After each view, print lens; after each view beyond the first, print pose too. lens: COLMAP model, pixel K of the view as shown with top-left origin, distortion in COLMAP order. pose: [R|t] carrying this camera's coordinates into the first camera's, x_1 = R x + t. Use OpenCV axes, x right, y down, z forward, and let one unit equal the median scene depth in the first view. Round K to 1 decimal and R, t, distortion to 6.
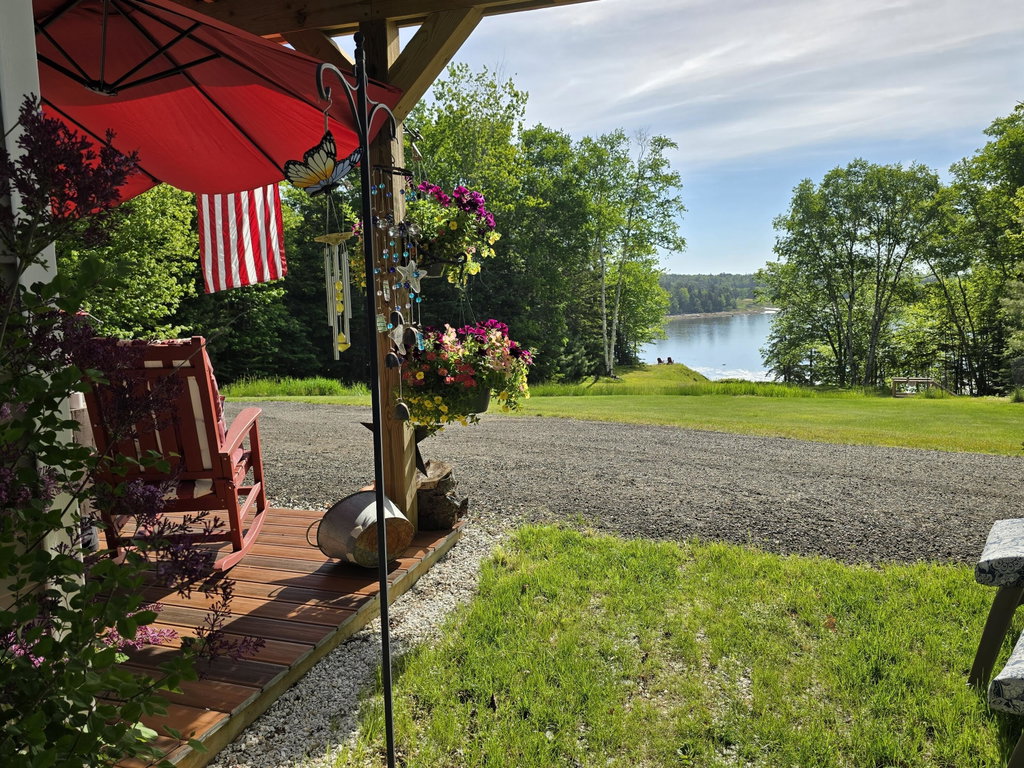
lens RADIAL K [[746.8, 0, 519.6], [0, 746.8, 388.4], [0, 0, 1]] dist [0.054368, -0.050126]
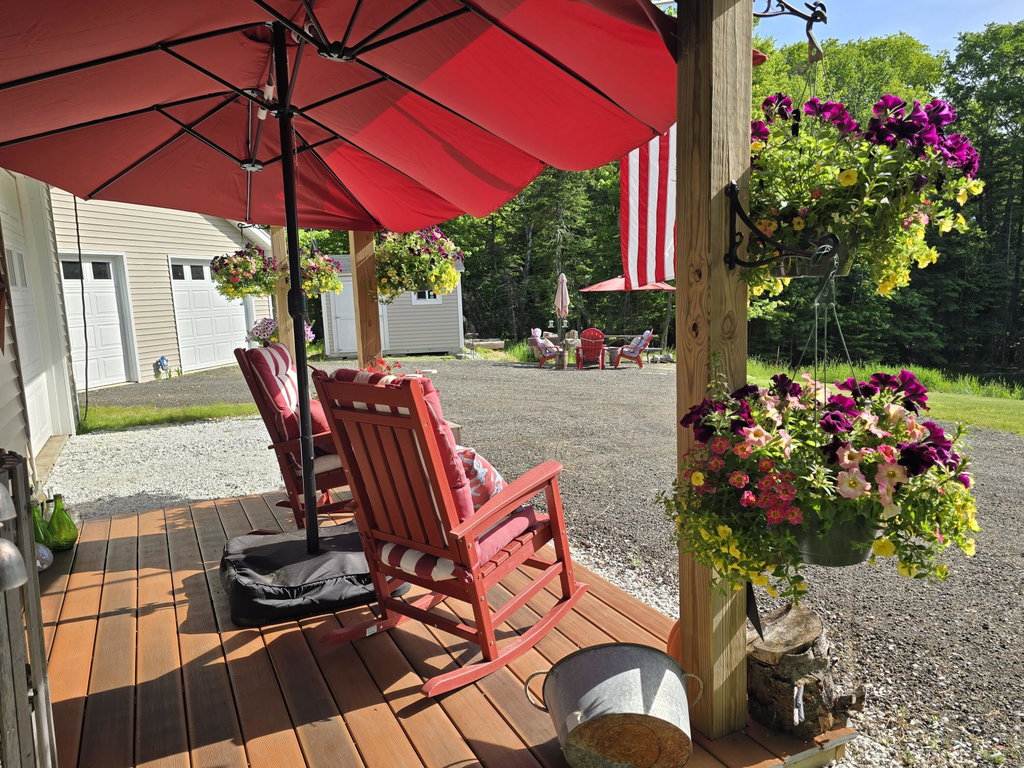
lens RADIAL K [[746.8, 0, 497.7], [0, 746.8, 398.6], [0, 0, 1]] dist [0.054368, -0.050126]
pose [[0.689070, 0.103437, -0.717275, 0.118652], [-0.065246, 0.994597, 0.080749, -0.088583], [0.721752, -0.008842, 0.692095, 0.447528]]
